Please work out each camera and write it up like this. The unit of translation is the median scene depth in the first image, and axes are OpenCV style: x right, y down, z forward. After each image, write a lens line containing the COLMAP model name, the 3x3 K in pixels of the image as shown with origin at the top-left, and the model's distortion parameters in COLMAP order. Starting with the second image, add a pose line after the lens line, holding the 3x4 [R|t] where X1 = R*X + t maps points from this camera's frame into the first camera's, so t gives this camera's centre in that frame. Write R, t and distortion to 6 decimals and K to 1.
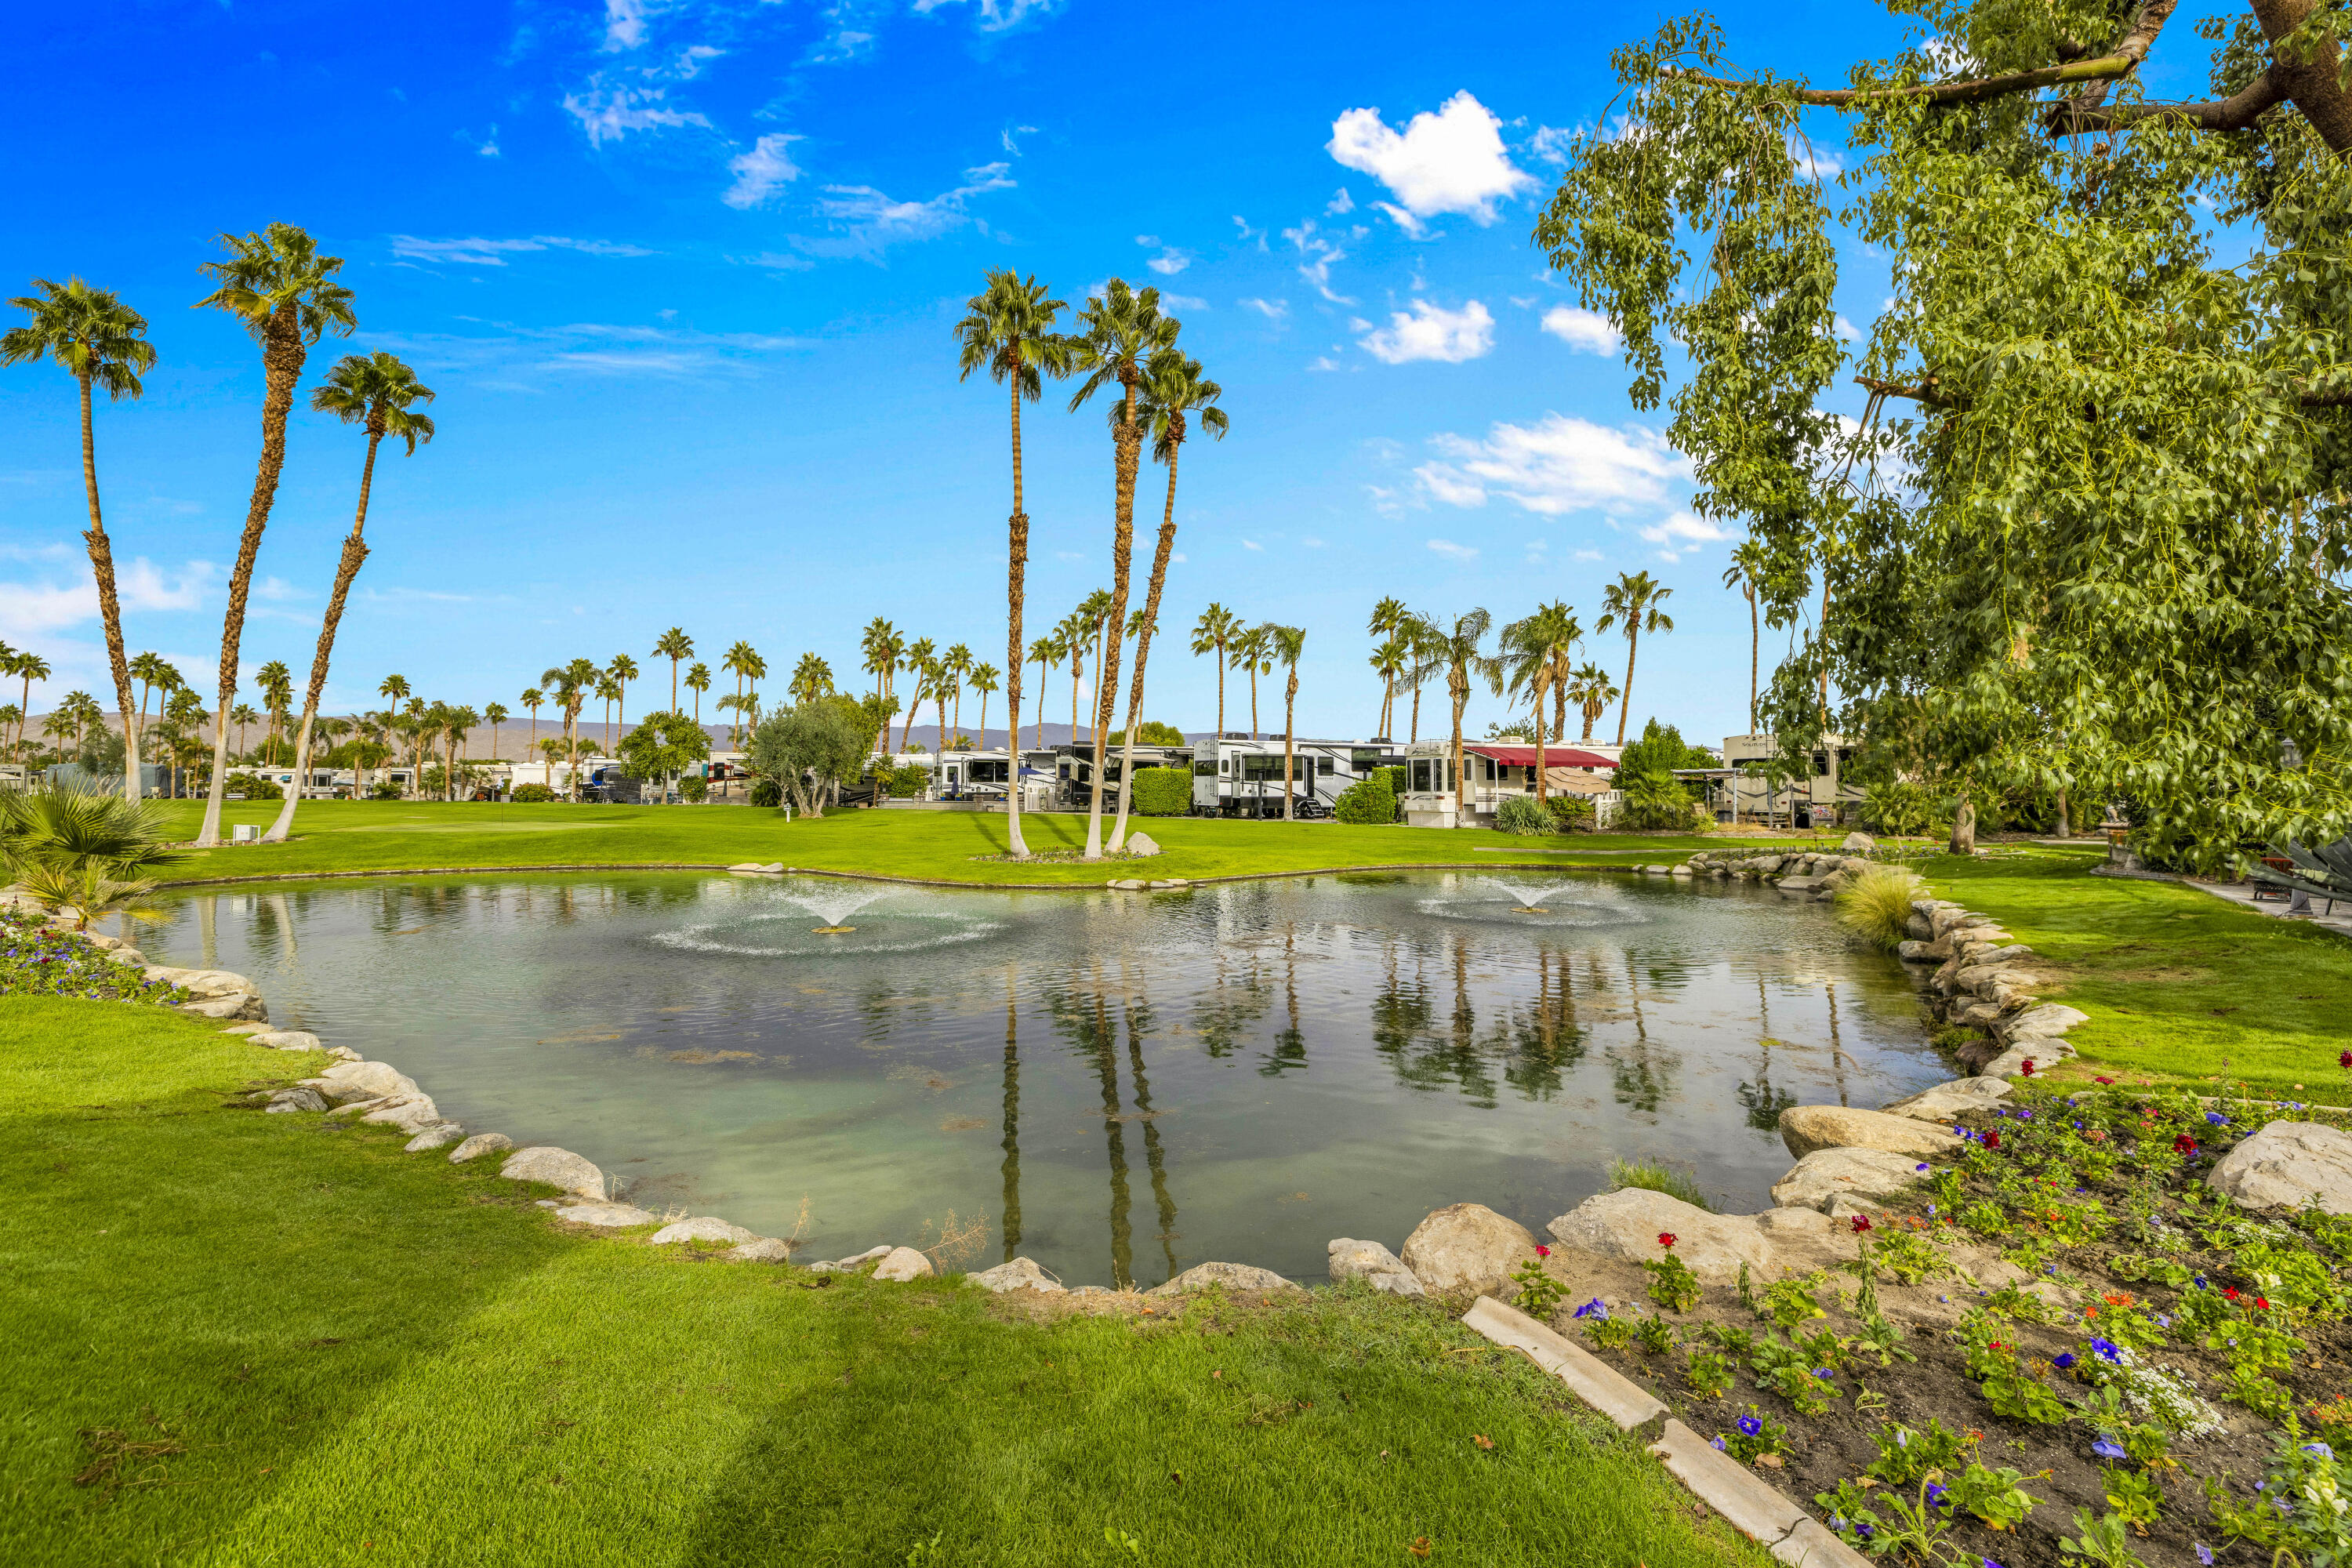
lens RADIAL K [[1016.2, 0, 1161.5], [0, 1016.2, 756.7], [0, 0, 1]] dist [0.003261, 0.000294]
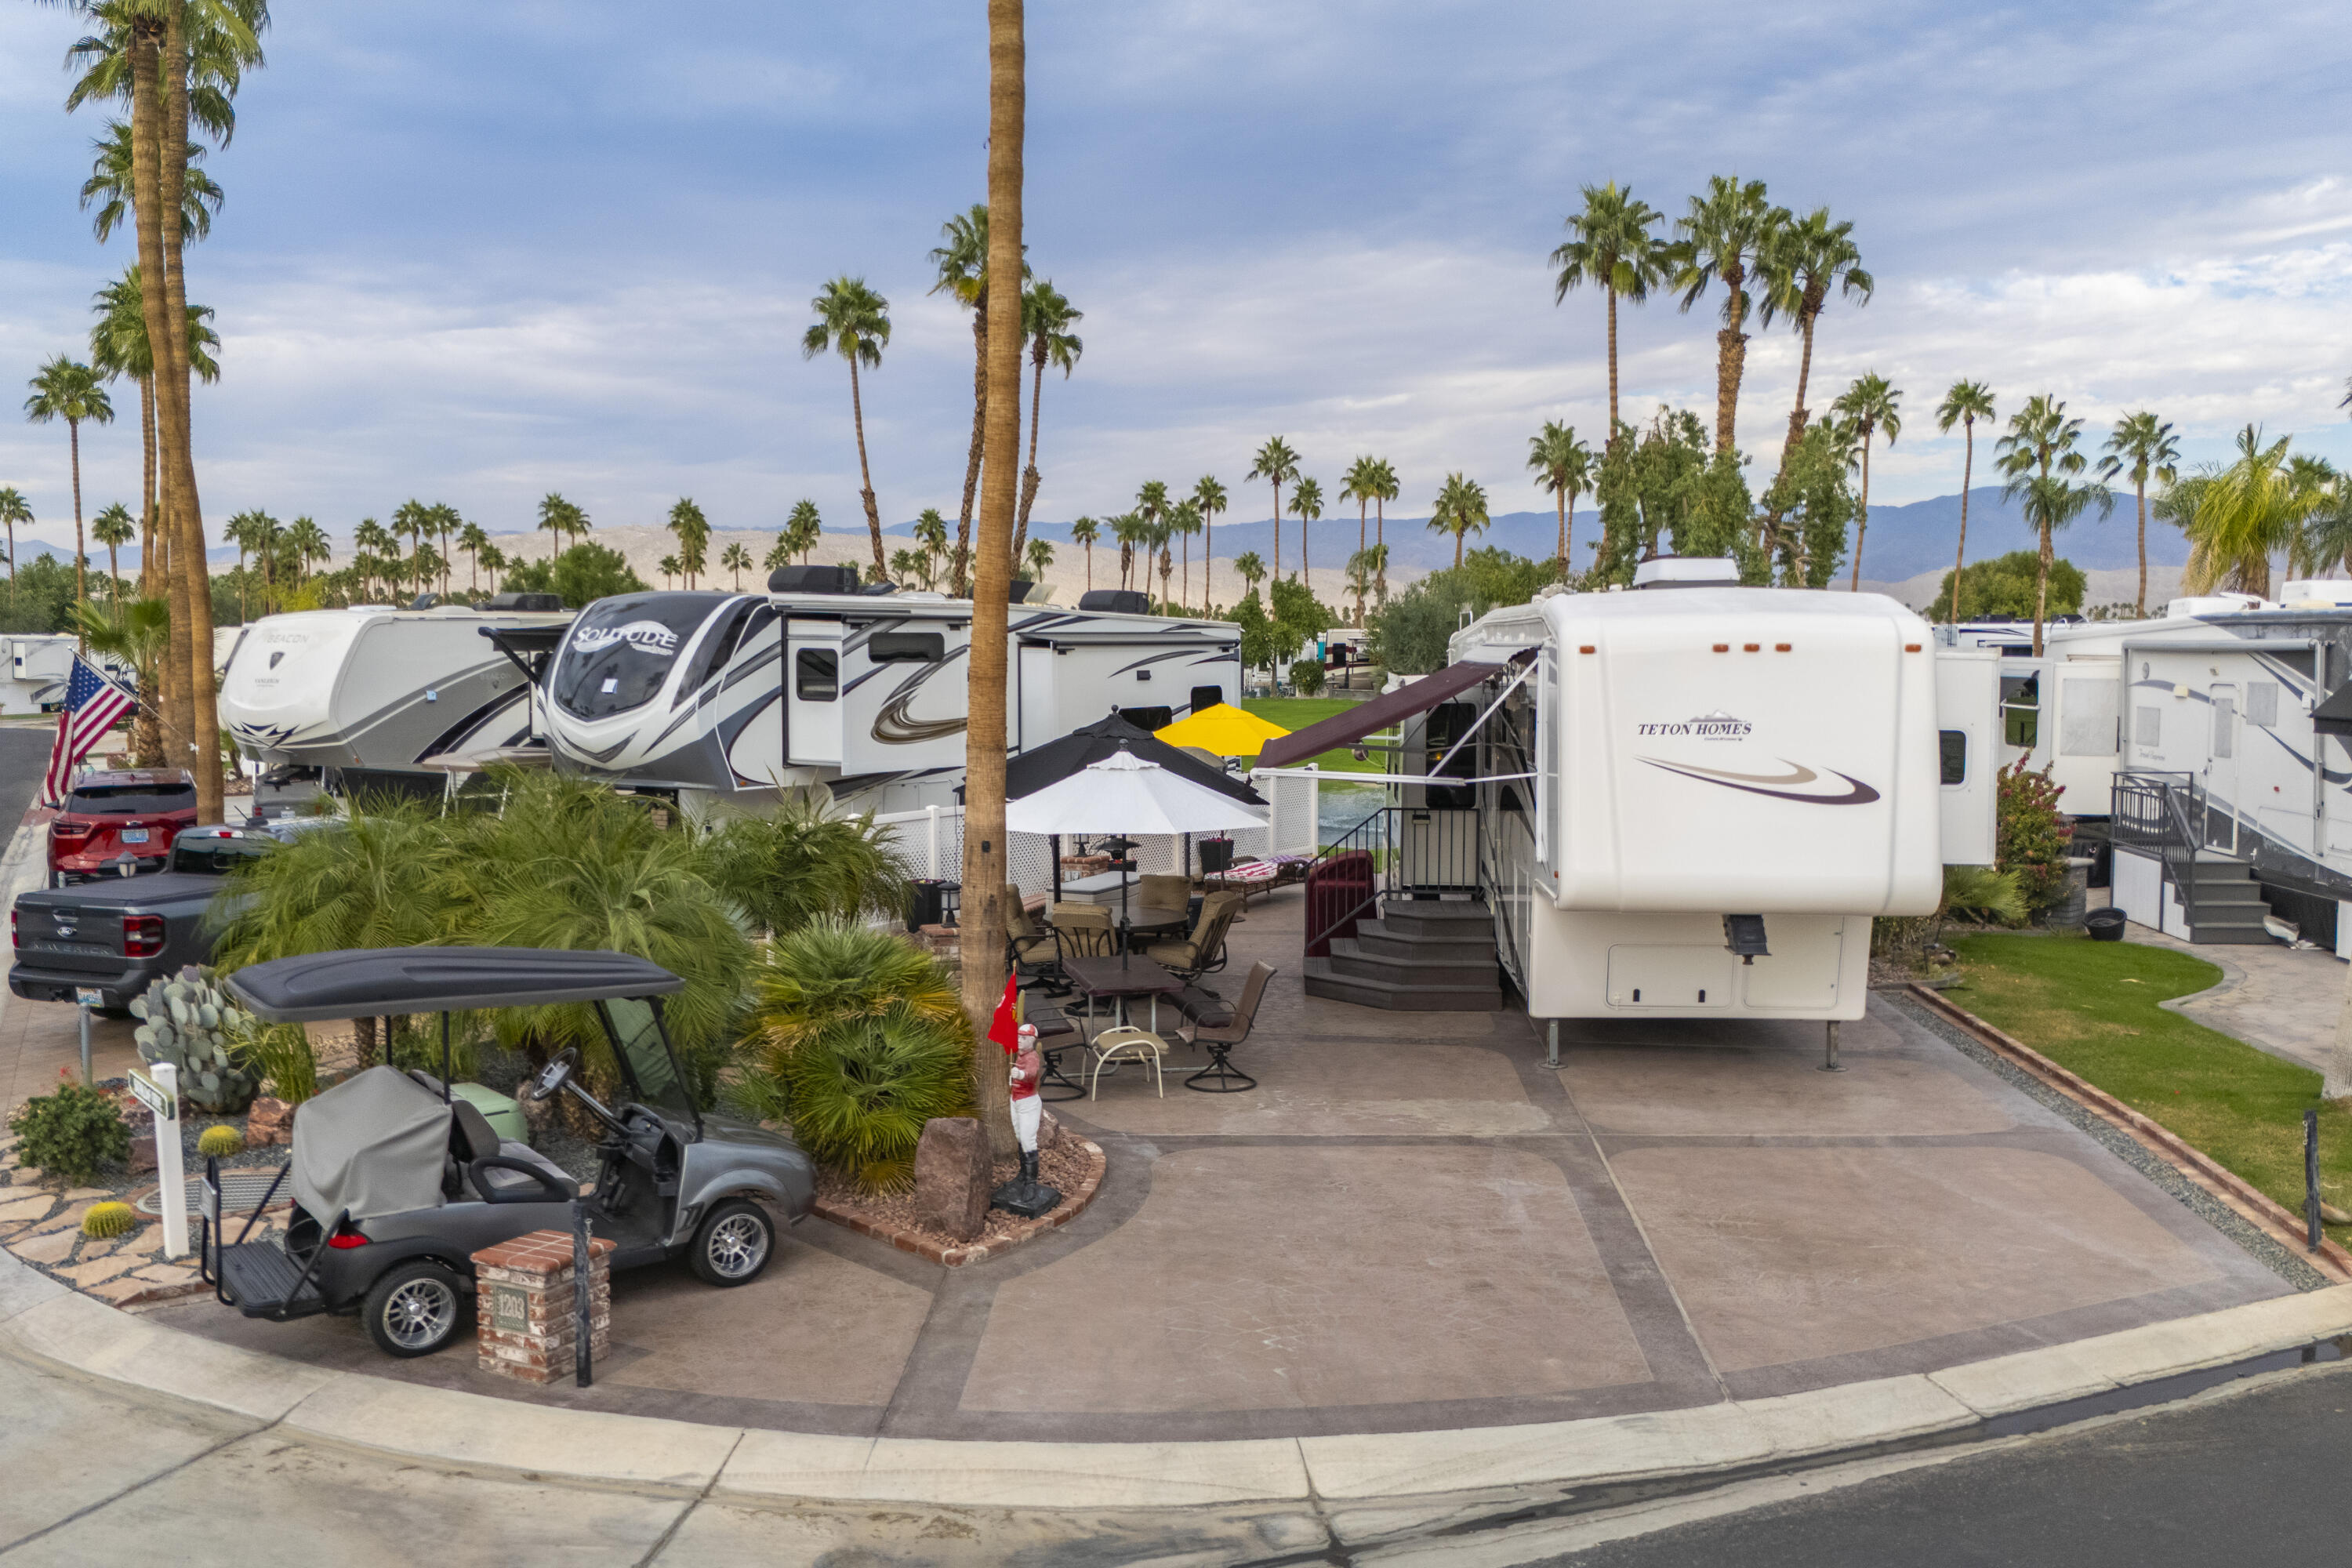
lens RADIAL K [[2077.1, 0, 1193.8], [0, 2077.1, 797.6], [0, 0, 1]] dist [0.081679, -0.099532]
pose [[0.888512, 0.027018, -0.458057, 0.211912], [0.023294, 0.994322, 0.103834, -0.050673], [0.458261, -0.102928, 0.882838, -0.500871]]
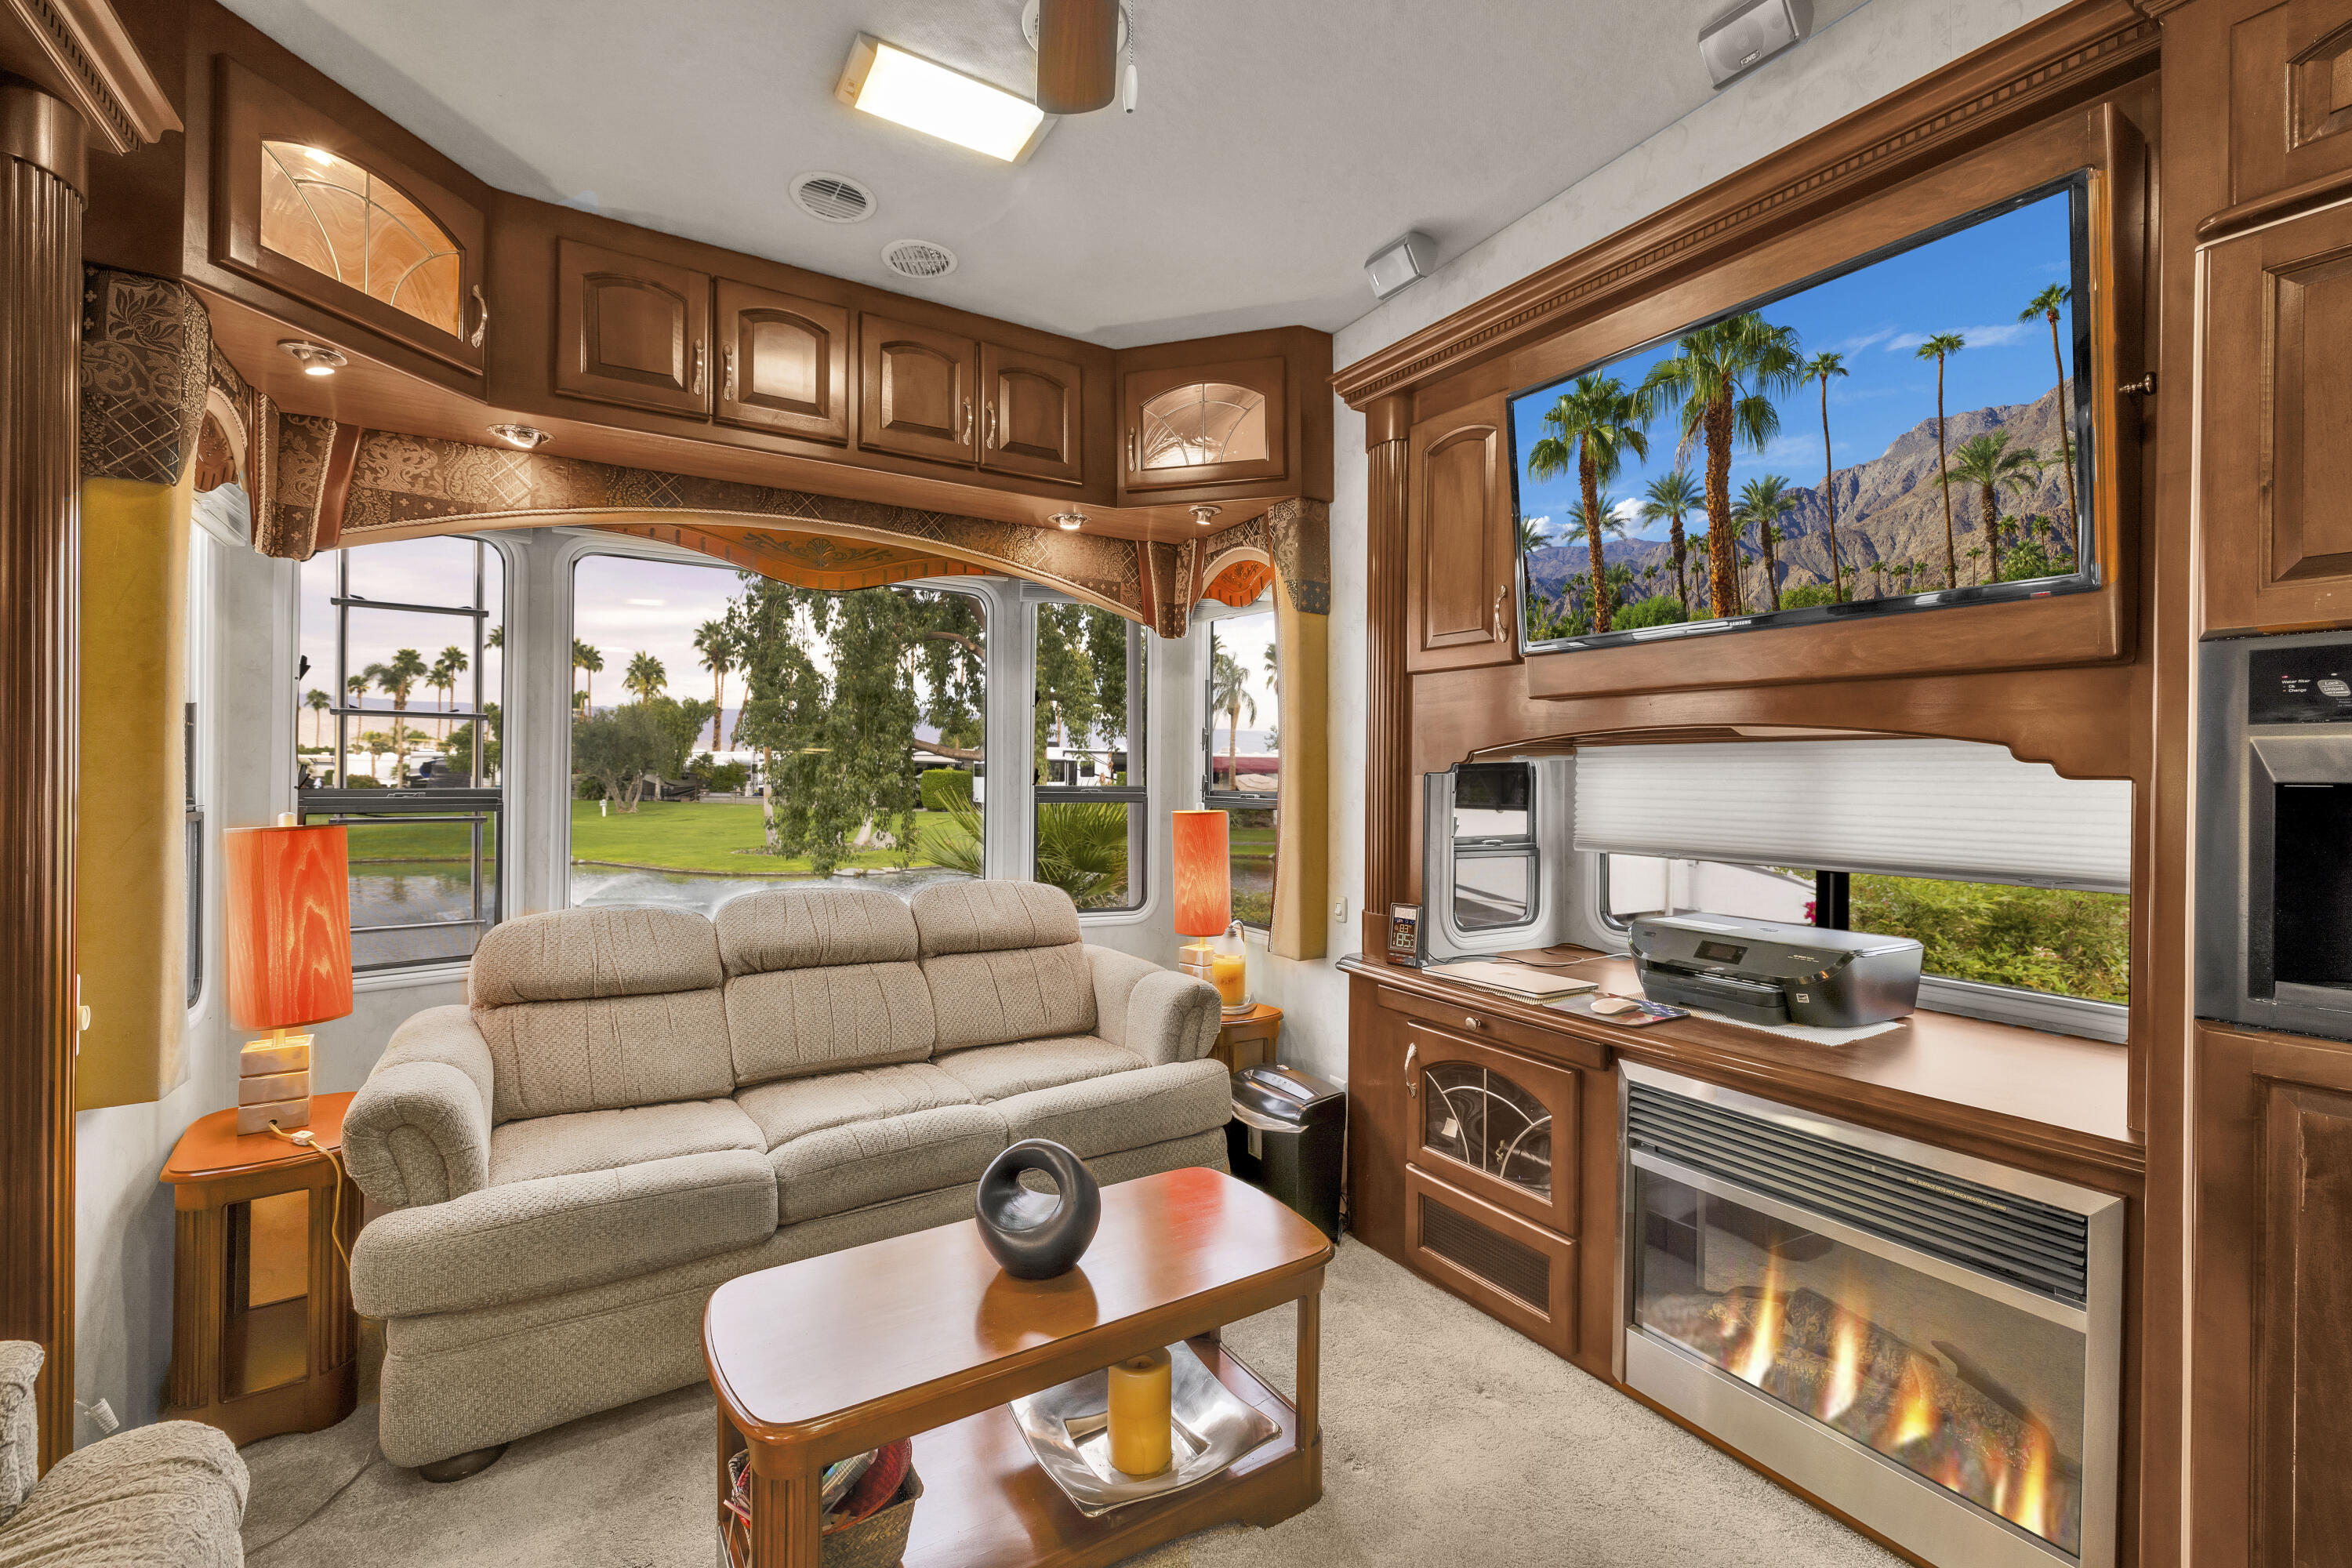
lens RADIAL K [[1009.2, 0, 1170.2], [0, 1009.2, 778.6], [0, 0, 1]] dist [-0.000861, 0.000778]
pose [[0.992539, 0.004959, 0.121827, 0.095801], [-0.009248, 0.999356, 0.034668, -0.017715], [-0.121577, -0.035536, 0.991946, -0.145262]]
